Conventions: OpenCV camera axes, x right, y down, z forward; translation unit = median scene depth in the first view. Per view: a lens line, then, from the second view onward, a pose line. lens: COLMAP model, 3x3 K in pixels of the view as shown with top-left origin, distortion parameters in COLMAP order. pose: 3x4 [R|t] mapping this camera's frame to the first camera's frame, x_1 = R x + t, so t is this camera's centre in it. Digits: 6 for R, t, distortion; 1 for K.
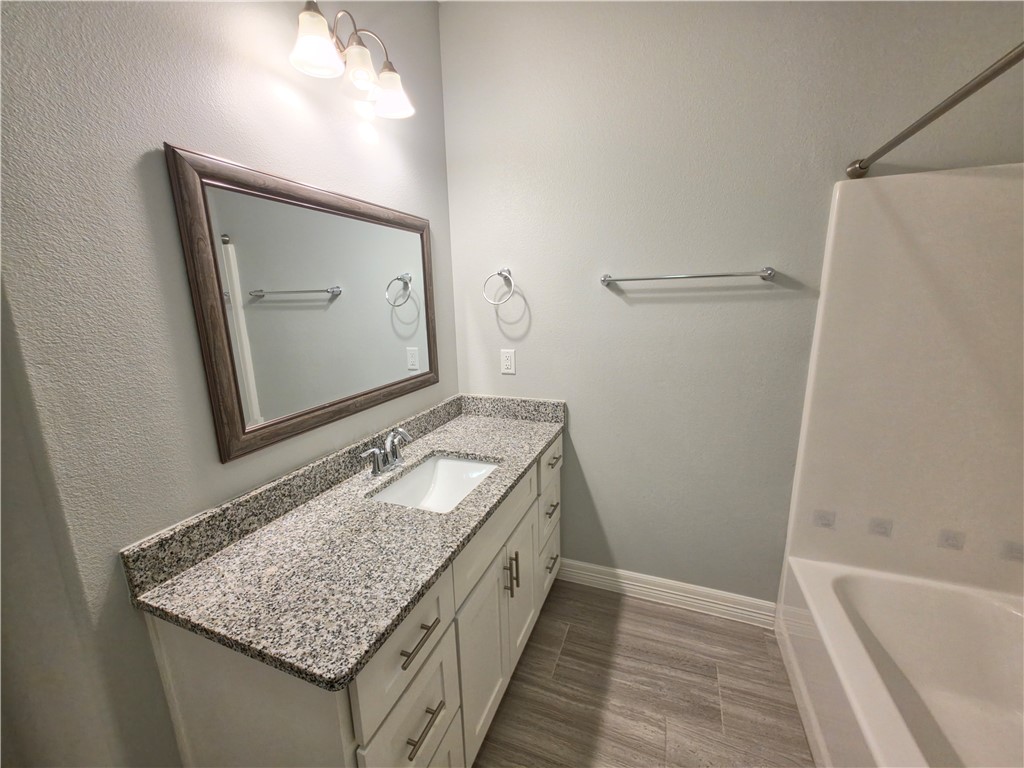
lens RADIAL K [[410.3, 0, 506.2], [0, 410.3, 385.6], [0, 0, 1]] dist [-0.005244, 0.000162]
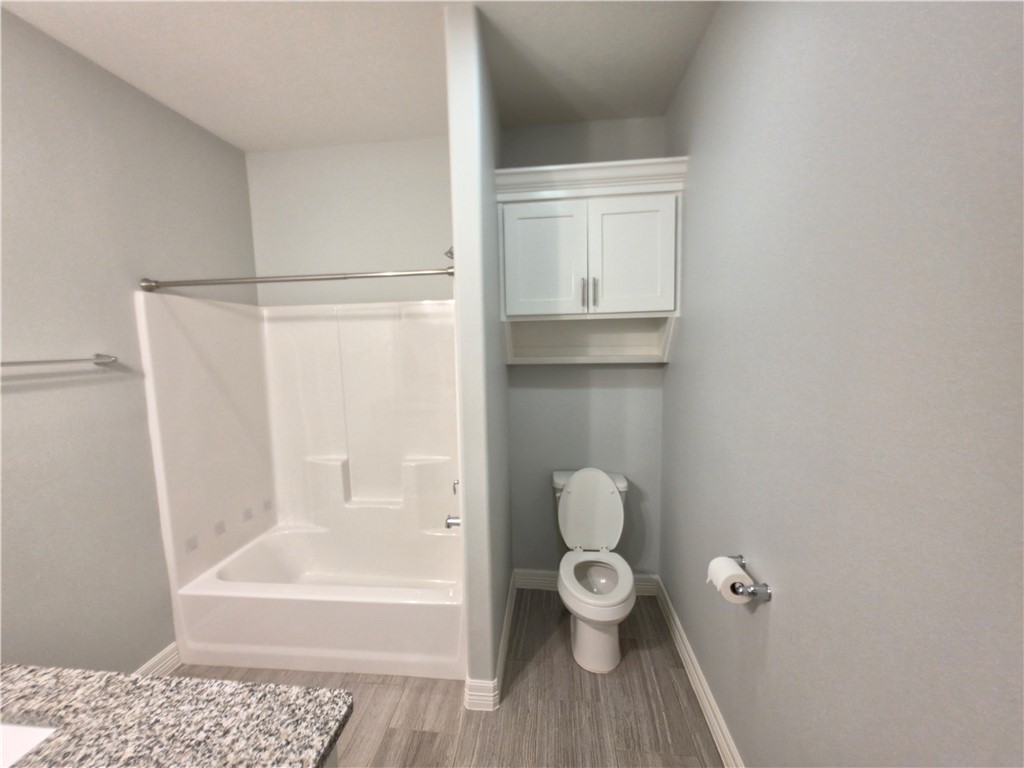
lens RADIAL K [[410.3, 0, 510.2], [0, 410.3, 385.3], [0, 0, 1]] dist [-0.005244, 0.000162]
pose [[-0.279801, -0.069243, 0.957558, -0.736275], [0.229190, 0.963740, 0.136661, -0.107331], [-0.932300, 0.257701, -0.253786, 0.277882]]
